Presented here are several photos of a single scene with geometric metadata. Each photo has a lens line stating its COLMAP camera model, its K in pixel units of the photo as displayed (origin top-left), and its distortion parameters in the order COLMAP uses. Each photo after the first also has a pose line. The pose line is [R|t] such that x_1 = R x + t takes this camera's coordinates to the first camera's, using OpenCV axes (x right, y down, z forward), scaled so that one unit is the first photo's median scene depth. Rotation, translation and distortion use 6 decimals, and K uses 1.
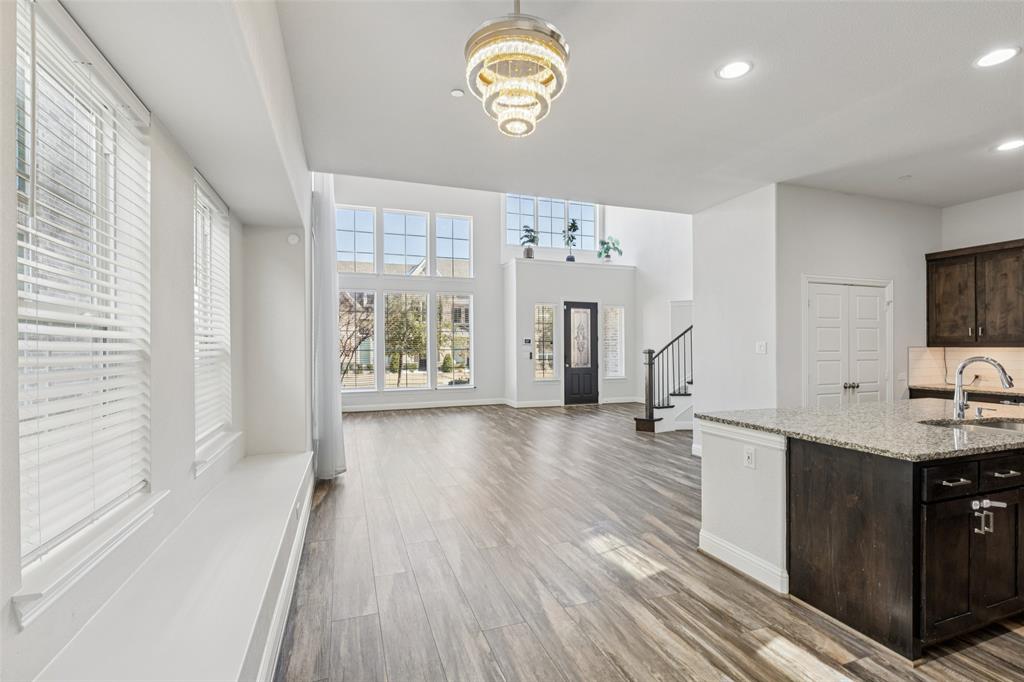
lens RADIAL K [[473.7, 0, 512.0], [0, 473.7, 341.0], [0, 0, 1]] dist [-0.002096, -0.000256]
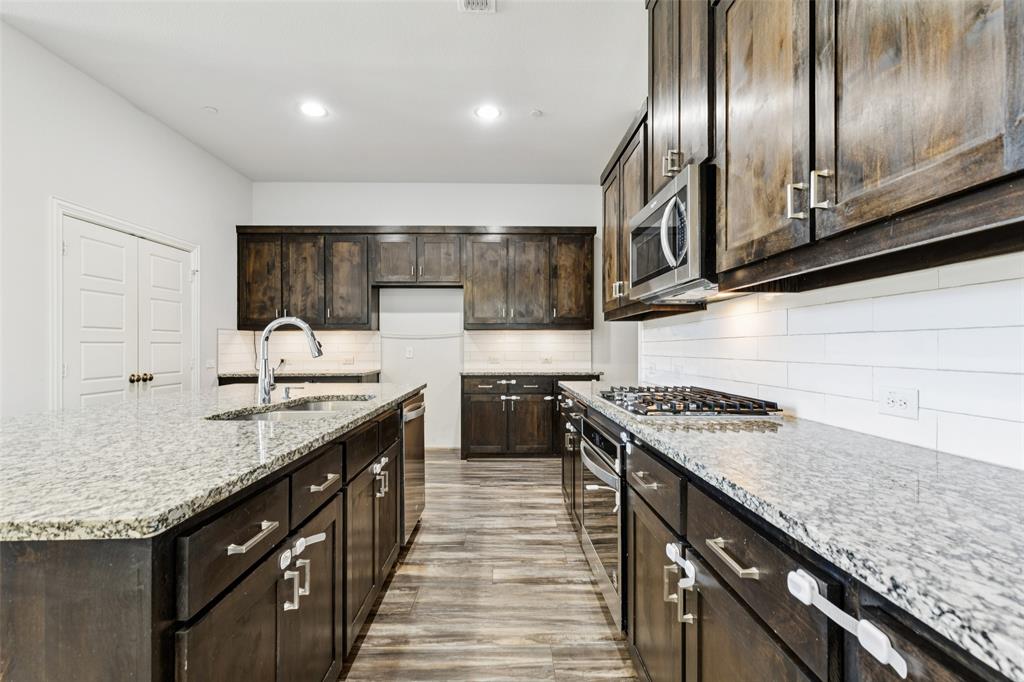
lens RADIAL K [[462.4, 0, 515.1], [0, 462.4, 348.2], [0, 0, 1]] dist [-0.001936, 0.000096]
pose [[0.318924, -0.003625, 0.947773, 0.251052], [-0.005048, 0.999972, 0.005523, 0.045312], [-0.947767, -0.006546, 0.318897, 0.259567]]
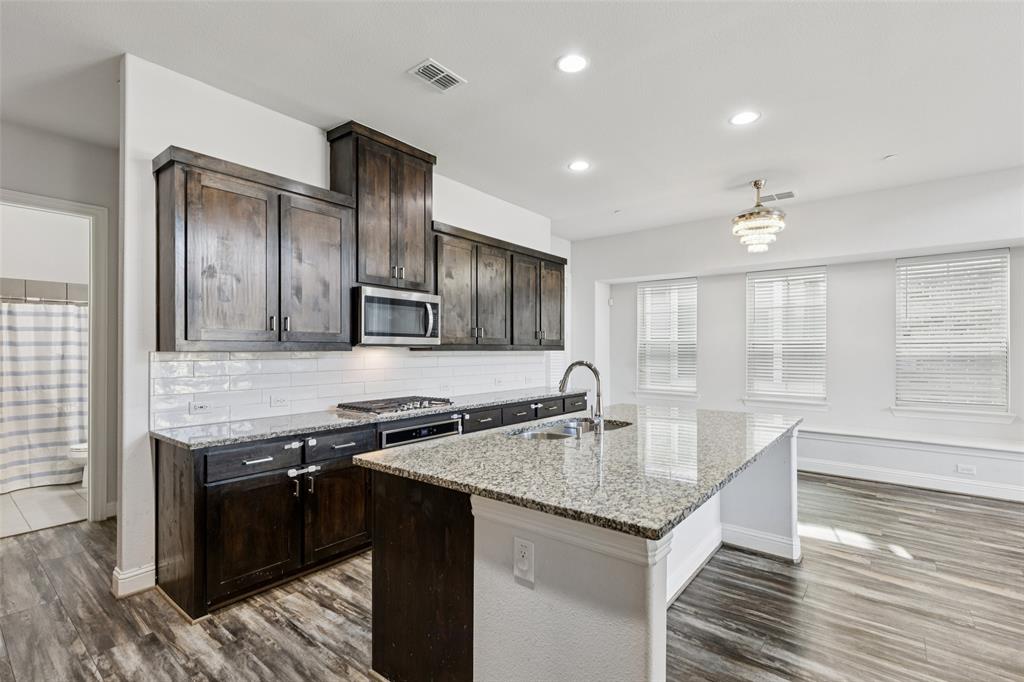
lens RADIAL K [[462.4, 0, 515.1], [0, 462.4, 348.2], [0, 0, 1]] dist [-0.001936, 0.000096]
pose [[-0.852703, -0.004610, -0.522376, 0.927460], [0.003426, 0.999890, -0.014416, 0.013055], [0.522385, -0.014082, -0.852594, 1.001565]]
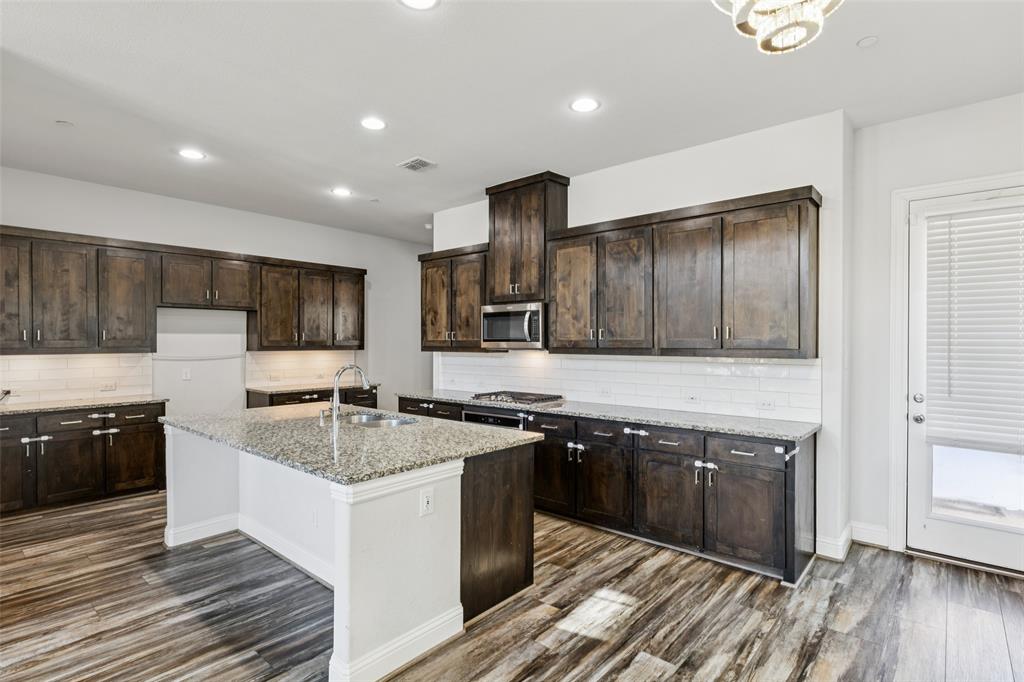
lens RADIAL K [[508.9, 0, 519.2], [0, 508.9, 340.1], [0, 0, 1]] dist [0.001218, -0.000270]
pose [[-0.490102, 0.002351, 0.871662, -0.186869], [-0.008460, 0.999936, -0.007454, -0.012987], [-0.871624, -0.011028, -0.490051, 0.745059]]
